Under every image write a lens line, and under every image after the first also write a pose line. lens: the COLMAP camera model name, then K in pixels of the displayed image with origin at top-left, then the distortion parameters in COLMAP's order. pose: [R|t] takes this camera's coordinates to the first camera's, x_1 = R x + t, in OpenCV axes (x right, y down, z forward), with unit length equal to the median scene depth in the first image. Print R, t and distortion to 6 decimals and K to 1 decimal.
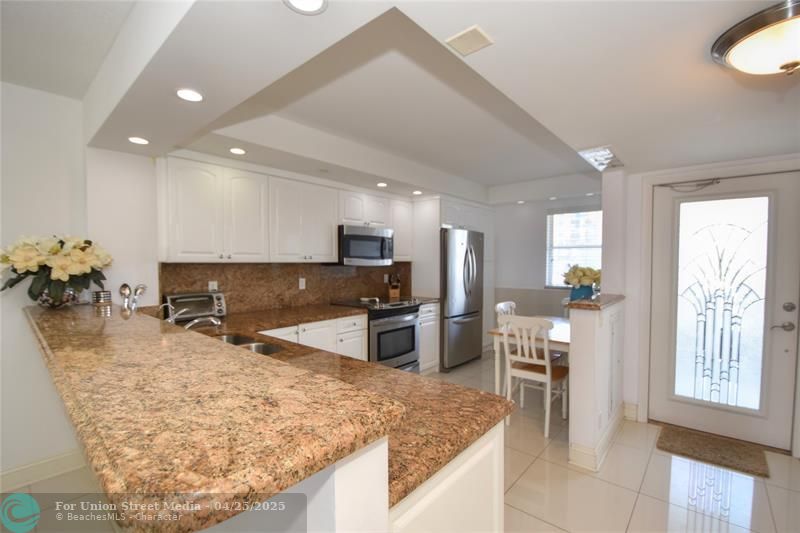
lens RADIAL K [[351.0, 0, 400.7], [0, 351.0, 274.0], [0, 0, 1]] dist [0.001042, -0.015800]
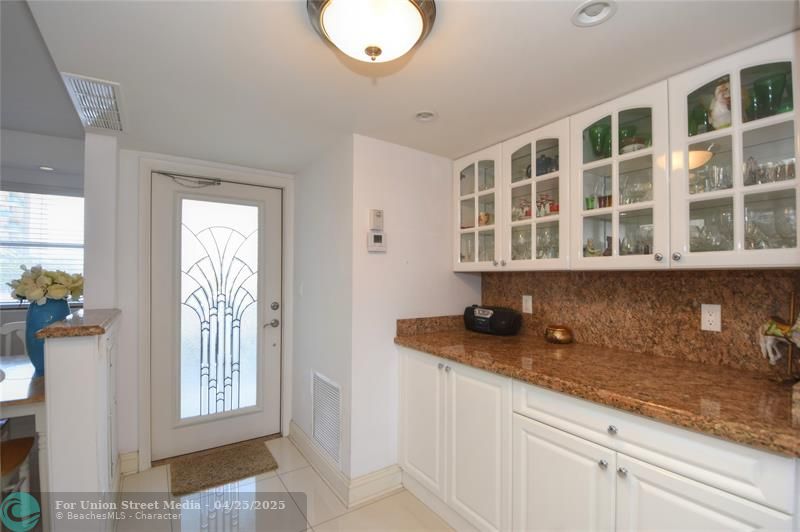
lens RADIAL K [[366.1, 0, 398.9], [0, 366.1, 273.8], [0, 0, 1]] dist [0.028580, -0.033043]
pose [[0.262942, 0.005981, 0.964793, 0.041910], [0.030596, 0.999426, -0.014535, 0.014069], [-0.964326, 0.033340, 0.262608, 0.197649]]
